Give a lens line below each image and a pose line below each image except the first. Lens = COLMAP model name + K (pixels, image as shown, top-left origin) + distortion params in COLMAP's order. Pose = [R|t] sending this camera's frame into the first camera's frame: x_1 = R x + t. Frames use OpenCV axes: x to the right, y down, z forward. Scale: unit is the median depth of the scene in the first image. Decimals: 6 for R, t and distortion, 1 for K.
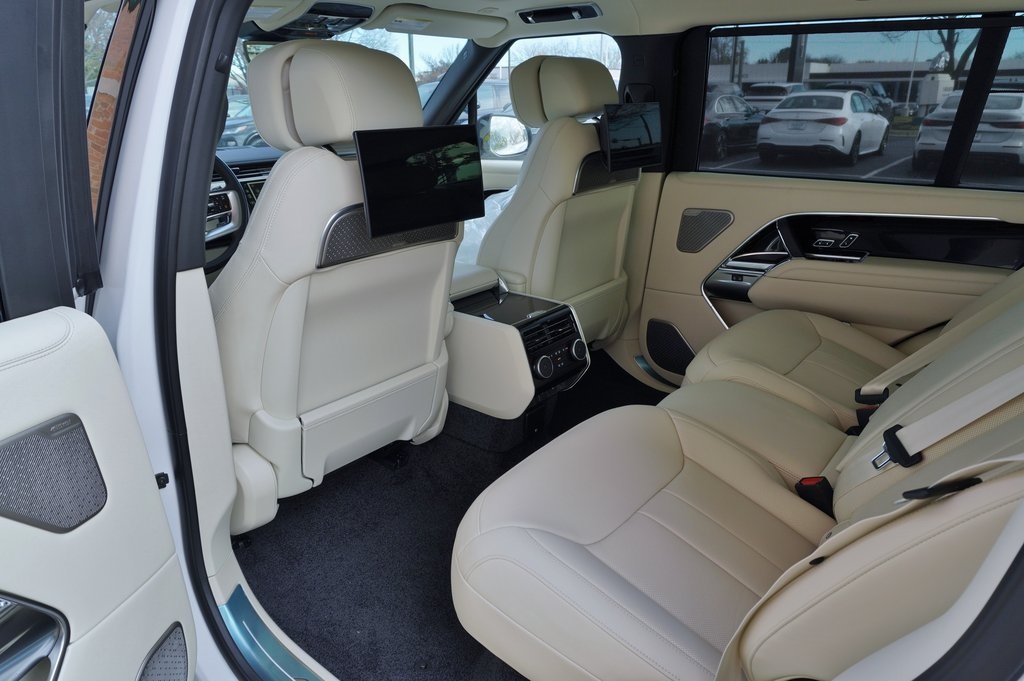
lens RADIAL K [[684.9, 0, 511.3], [0, 684.9, 329.9], [0, 0, 1]] dist [-0.040289, 0.033439]
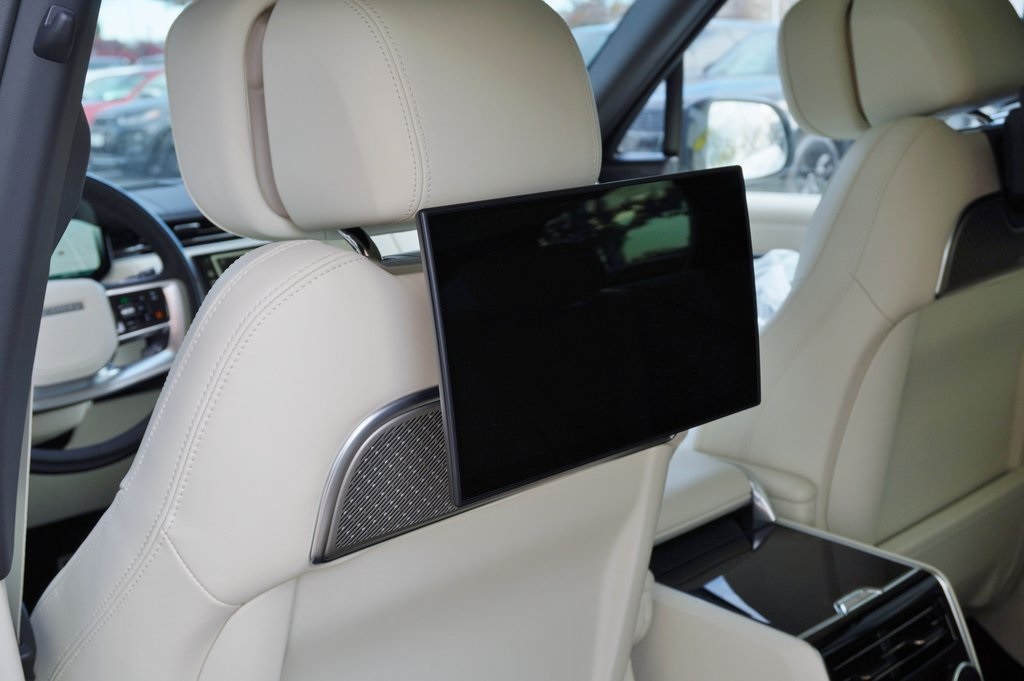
lens RADIAL K [[1206.5, 0, 514.5], [0, 1206.5, 339.1], [0, 0, 1]] dist [0.009198, 0.000000]
pose [[0.987351, 0.006956, -0.158398, -0.046769], [-0.021876, 0.995459, -0.092649, -0.095600], [0.157034, 0.094942, 0.983019, 0.227224]]
